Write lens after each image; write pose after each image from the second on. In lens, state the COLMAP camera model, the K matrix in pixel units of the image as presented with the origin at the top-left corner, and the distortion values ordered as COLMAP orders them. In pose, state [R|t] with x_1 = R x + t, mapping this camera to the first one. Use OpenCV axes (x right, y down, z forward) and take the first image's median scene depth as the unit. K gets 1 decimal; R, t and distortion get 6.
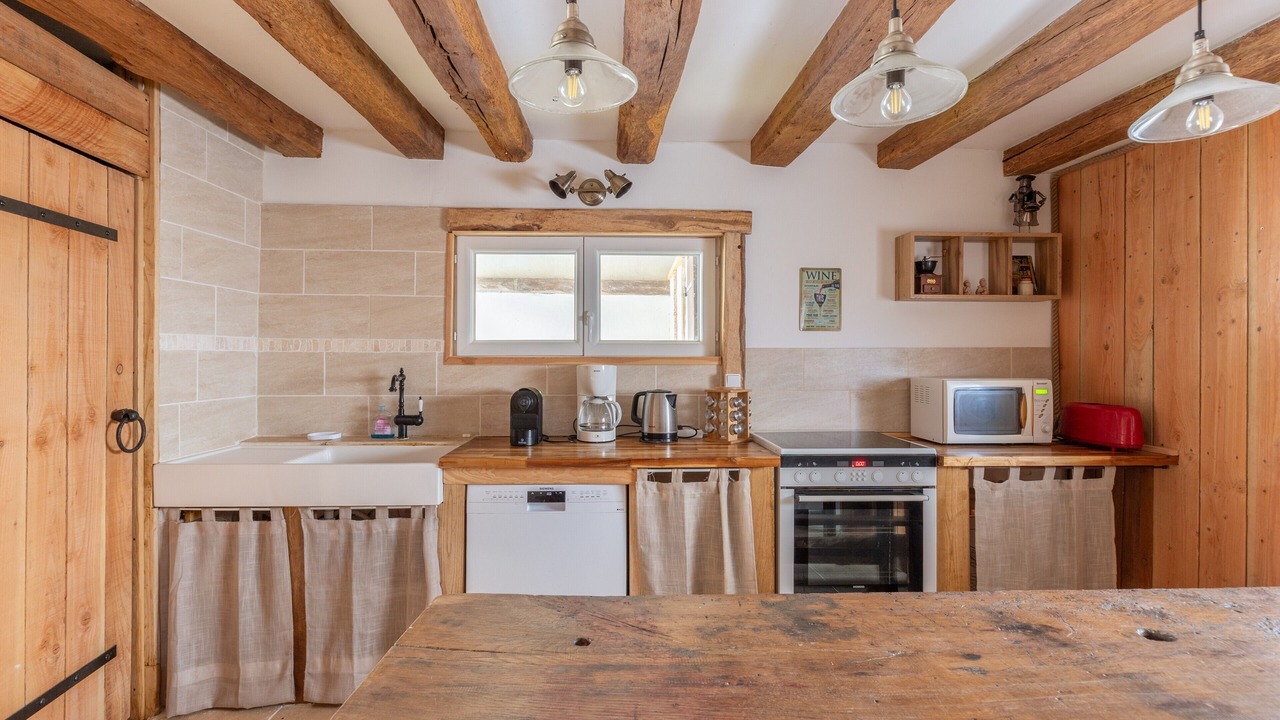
lens RADIAL K [[630.9, 0, 642.9], [0, 630.9, 364.2], [0, 0, 1]] dist [-0.003490, 0.001616]
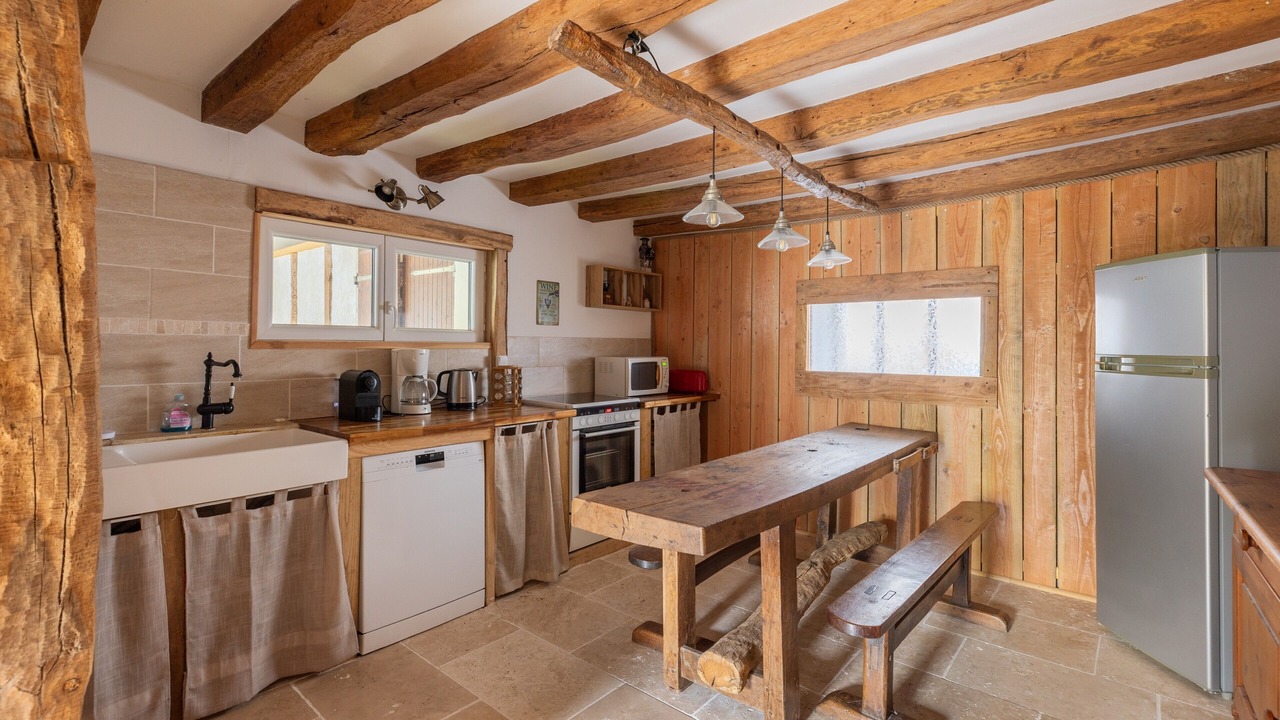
lens RADIAL K [[578.8, 0, 642.7], [0, 578.8, 349.0], [0, 0, 1]] dist [0.004049, -0.000529]
pose [[0.660387, -0.000488, 0.750925, -0.639067], [-0.001577, 0.999997, 0.002036, -0.001556], [-0.750923, -0.002528, 0.660384, -0.034317]]
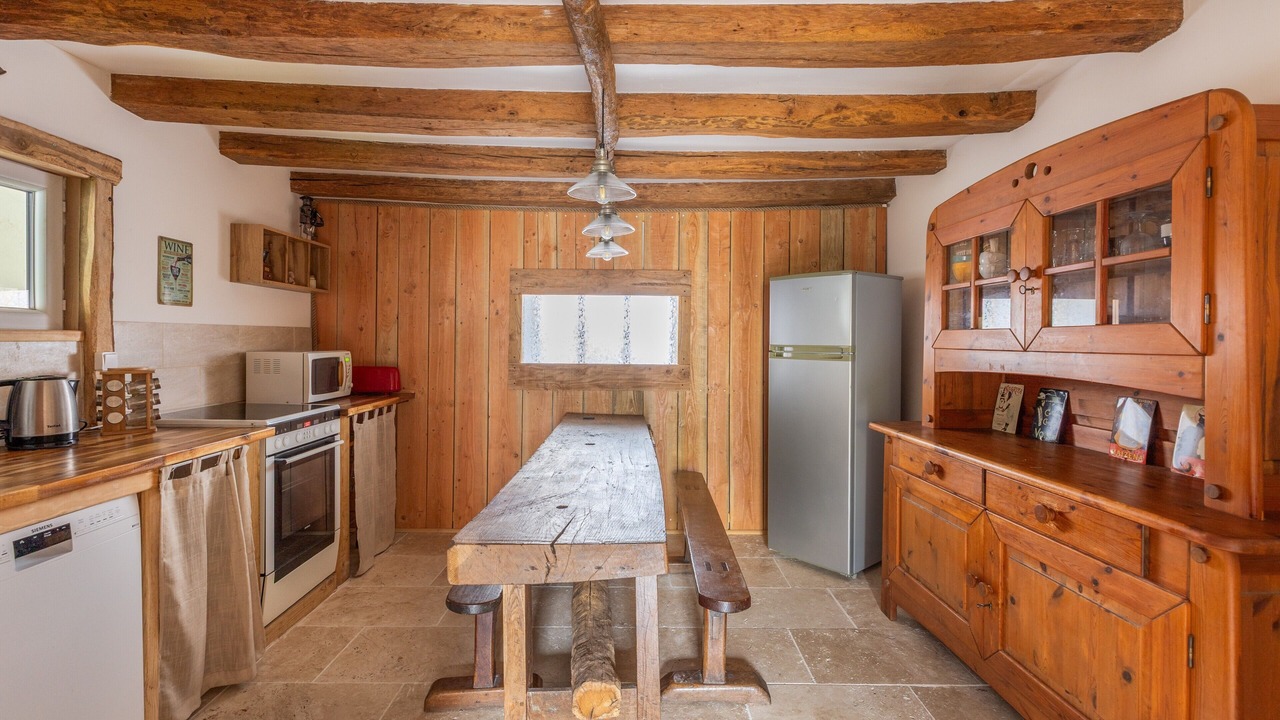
lens RADIAL K [[578.8, 0, 645.0], [0, 578.8, 350.7], [0, 0, 1]] dist [0.004049, -0.000529]
pose [[0.002319, -0.019092, 0.999815, -0.677822], [-0.001965, 0.999816, 0.019096, -0.002536], [-0.999995, -0.002009, 0.002281, 0.324988]]
